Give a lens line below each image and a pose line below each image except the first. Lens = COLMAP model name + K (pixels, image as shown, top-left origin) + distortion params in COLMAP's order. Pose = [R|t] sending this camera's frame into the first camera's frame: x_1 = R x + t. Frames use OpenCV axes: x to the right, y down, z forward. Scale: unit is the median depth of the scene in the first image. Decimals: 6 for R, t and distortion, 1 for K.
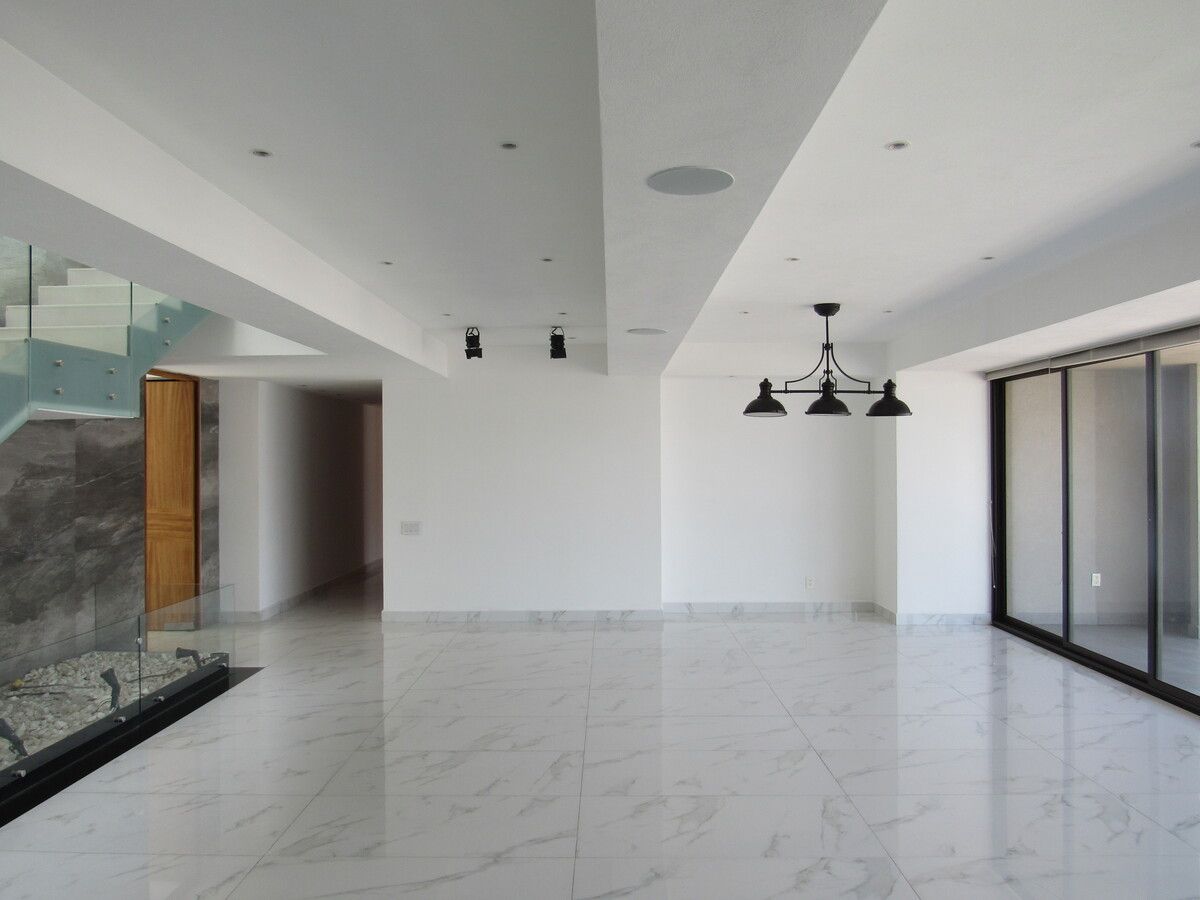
lens RADIAL K [[863.0, 0, 595.2], [0, 863.0, 452.4], [0, 0, 1]] dist [-0.026683, 0.011063]
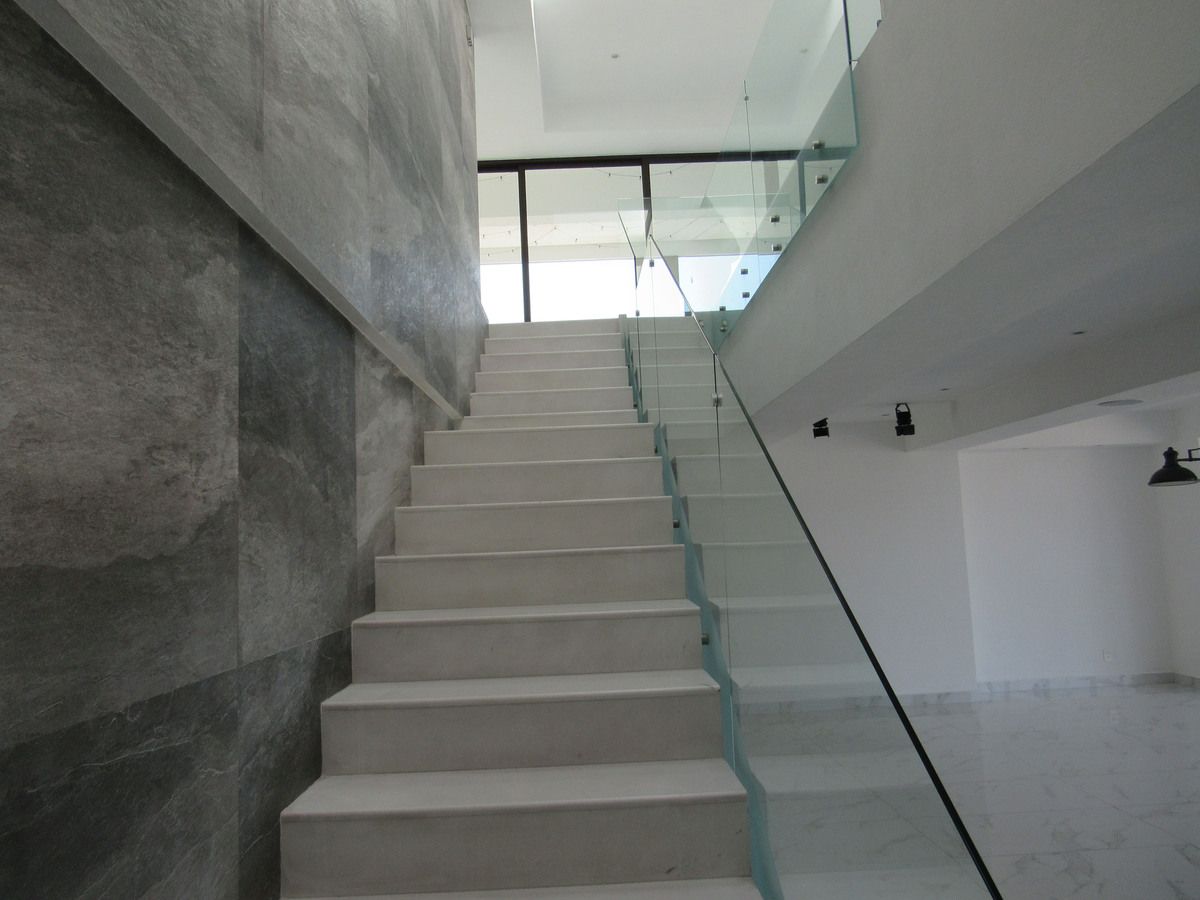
lens RADIAL K [[863.0, 0, 598.0], [0, 863.0, 452.9], [0, 0, 1]] dist [-0.026683, 0.011063]
pose [[0.998868, -0.031035, 0.036058, -0.533671], [0.034318, 0.994950, -0.094323, -0.009580], [-0.032949, 0.095453, 0.994888, 0.044923]]
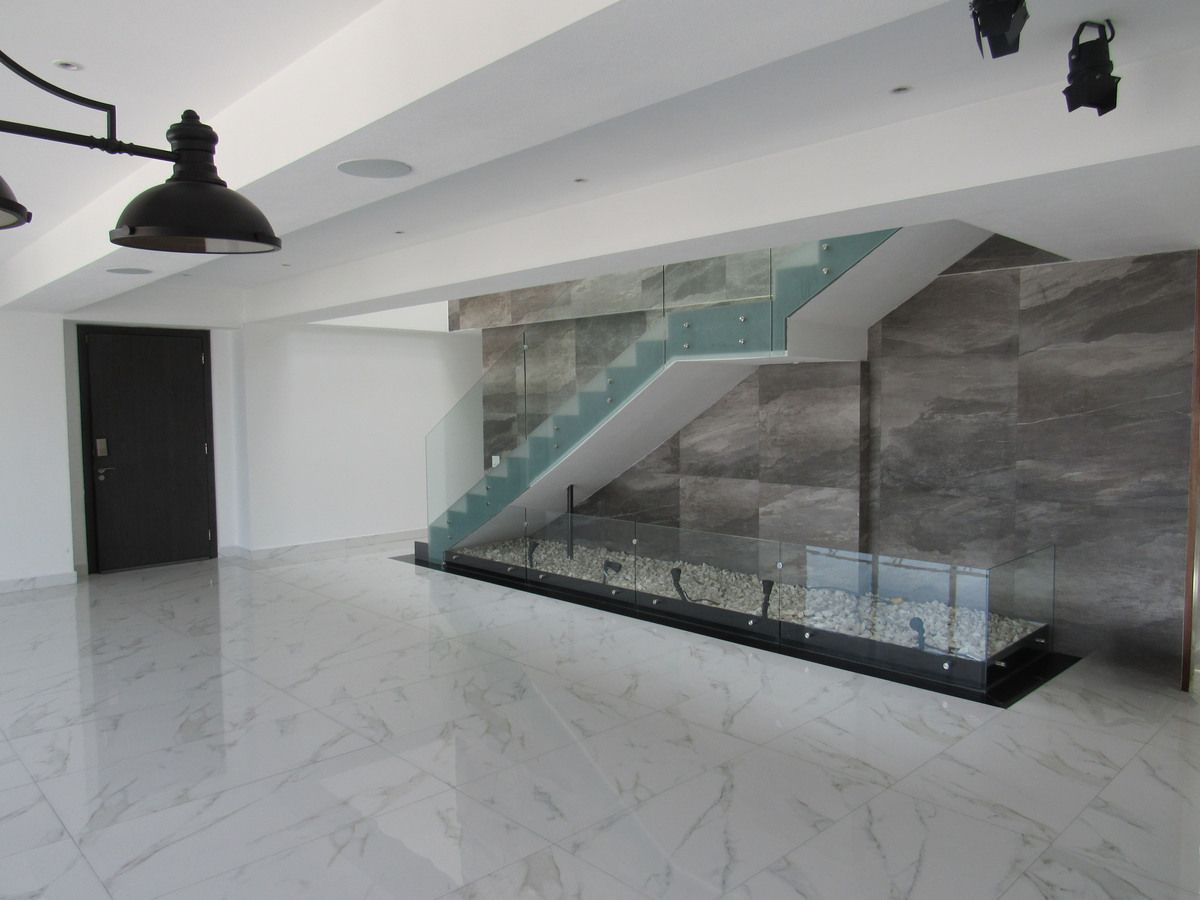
lens RADIAL K [[863.0, 0, 590.4], [0, 863.0, 454.6], [0, 0, 1]] dist [-0.026683, 0.011063]
pose [[-0.718197, 0.055594, -0.693616, 0.322516], [0.018284, 0.997967, 0.061056, 0.010158], [0.695600, 0.031168, -0.717753, 1.378050]]
